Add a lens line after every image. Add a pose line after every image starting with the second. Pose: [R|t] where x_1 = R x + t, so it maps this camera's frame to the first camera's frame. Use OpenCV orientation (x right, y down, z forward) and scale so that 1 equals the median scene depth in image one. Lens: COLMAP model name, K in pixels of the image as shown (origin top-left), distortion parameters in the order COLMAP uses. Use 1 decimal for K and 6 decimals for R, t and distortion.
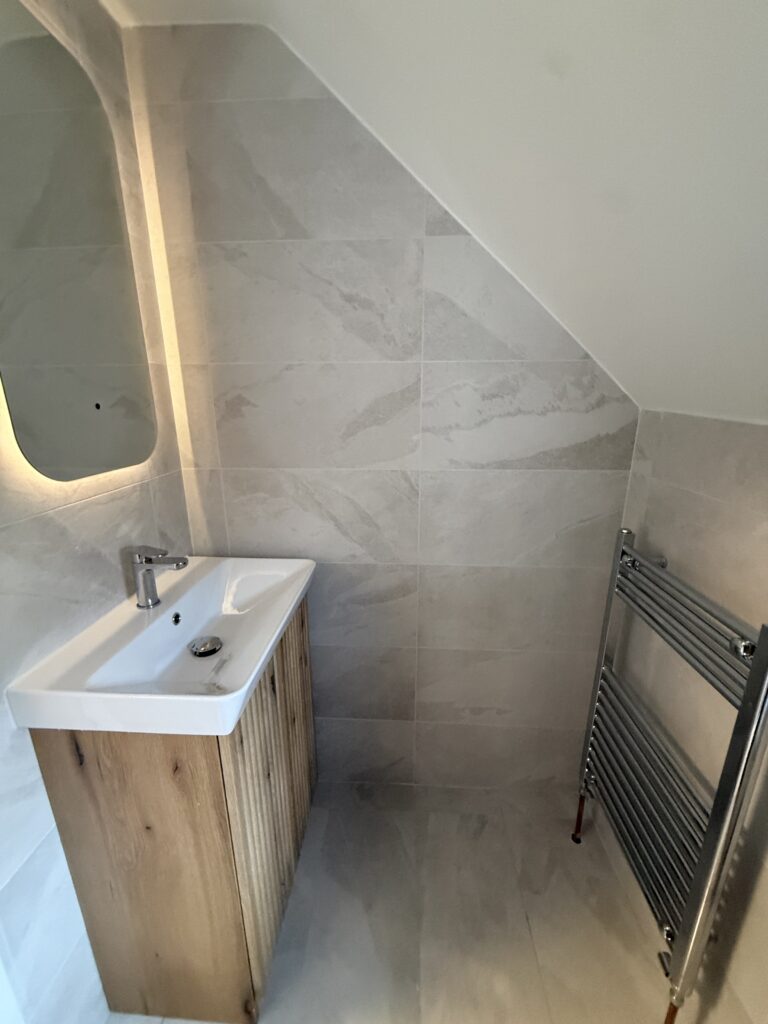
lens RADIAL K [[411.1, 0, 382.9], [0, 411.1, 510.5], [0, 0, 1]] dist [-0.000783, 0.000721]
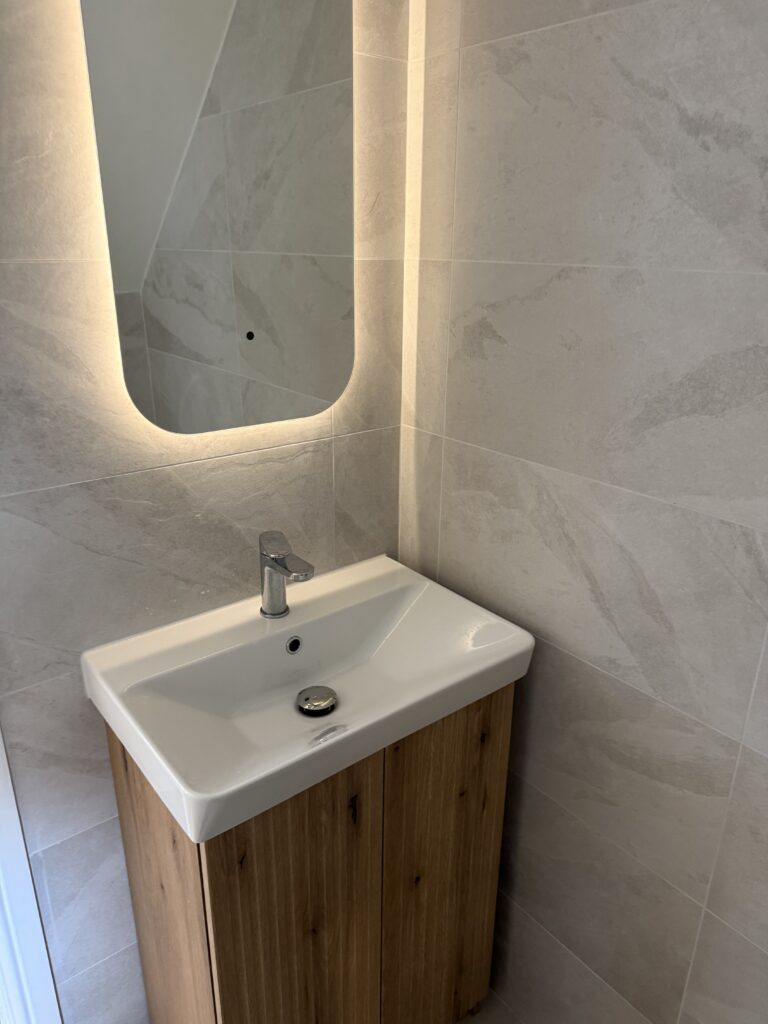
lens RADIAL K [[727.2, 0, 381.6], [0, 727.2, 515.0], [0, 0, 1]] dist [0.031467, -0.030399]
pose [[0.665502, 0.276378, -0.693342, 0.330161], [-0.212167, 0.960647, 0.179283, -0.171839], [0.715606, 0.027792, 0.697951, 0.206612]]
